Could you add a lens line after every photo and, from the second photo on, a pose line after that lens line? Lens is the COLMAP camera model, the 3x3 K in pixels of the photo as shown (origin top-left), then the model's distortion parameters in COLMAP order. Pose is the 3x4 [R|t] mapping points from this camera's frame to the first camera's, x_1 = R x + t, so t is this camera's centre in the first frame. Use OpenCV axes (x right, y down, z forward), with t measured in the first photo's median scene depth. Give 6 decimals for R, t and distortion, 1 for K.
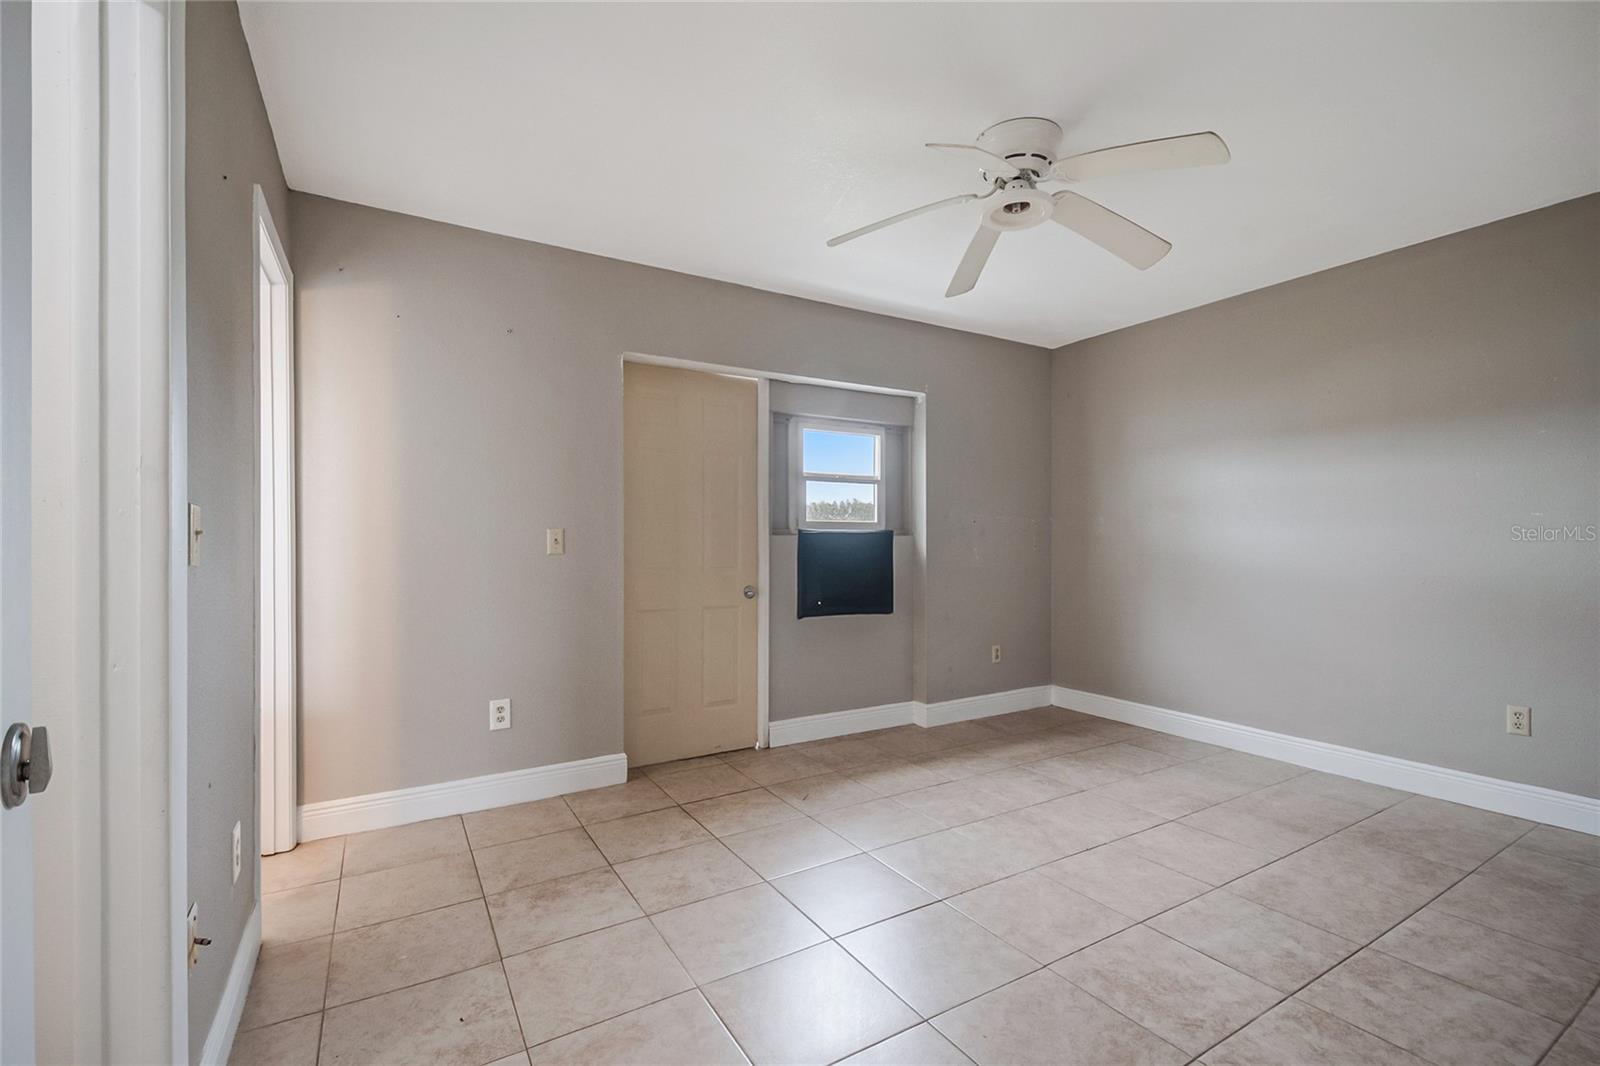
lens RADIAL K [[706.3, 0, 806.3], [0, 706.3, 540.3], [0, 0, 1]] dist [0.017400, -0.014340]
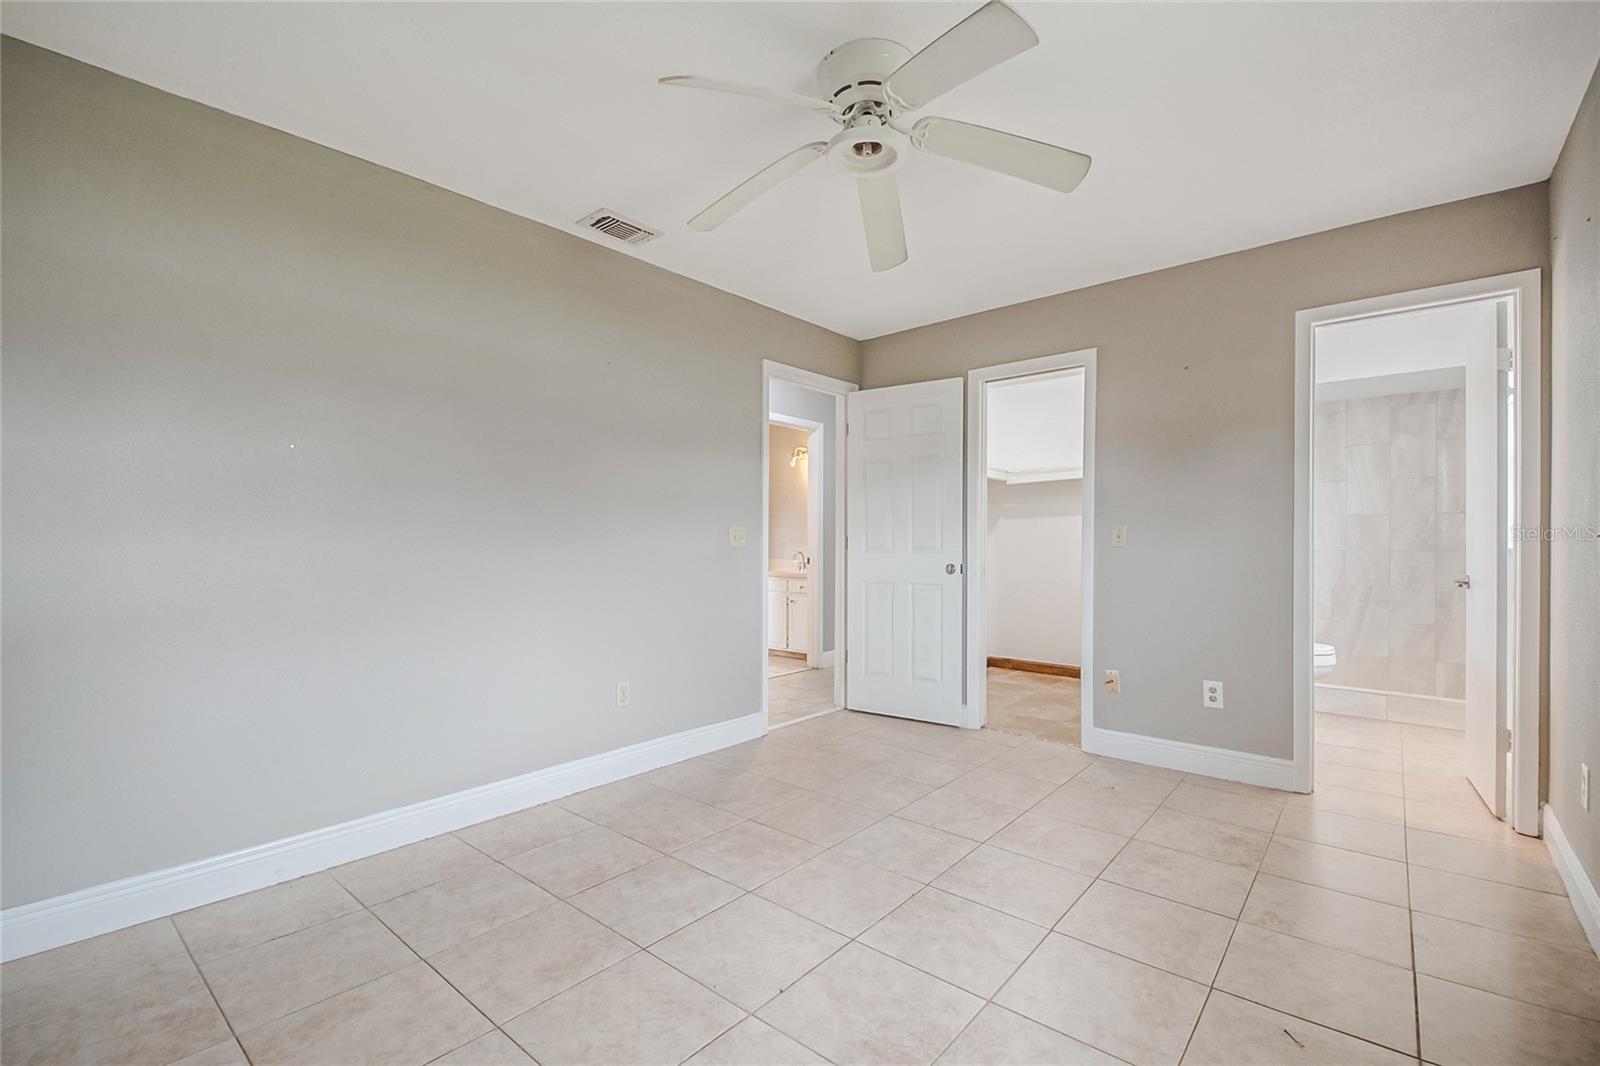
lens RADIAL K [[706.3, 0, 812.0], [0, 706.3, 540.5], [0, 0, 1]] dist [0.017400, -0.014340]
pose [[-0.940226, 0.005453, -0.340507, 0.741319], [0.008670, 0.999931, -0.007926, 0.014846], [0.340440, -0.010404, -0.940209, 2.042588]]
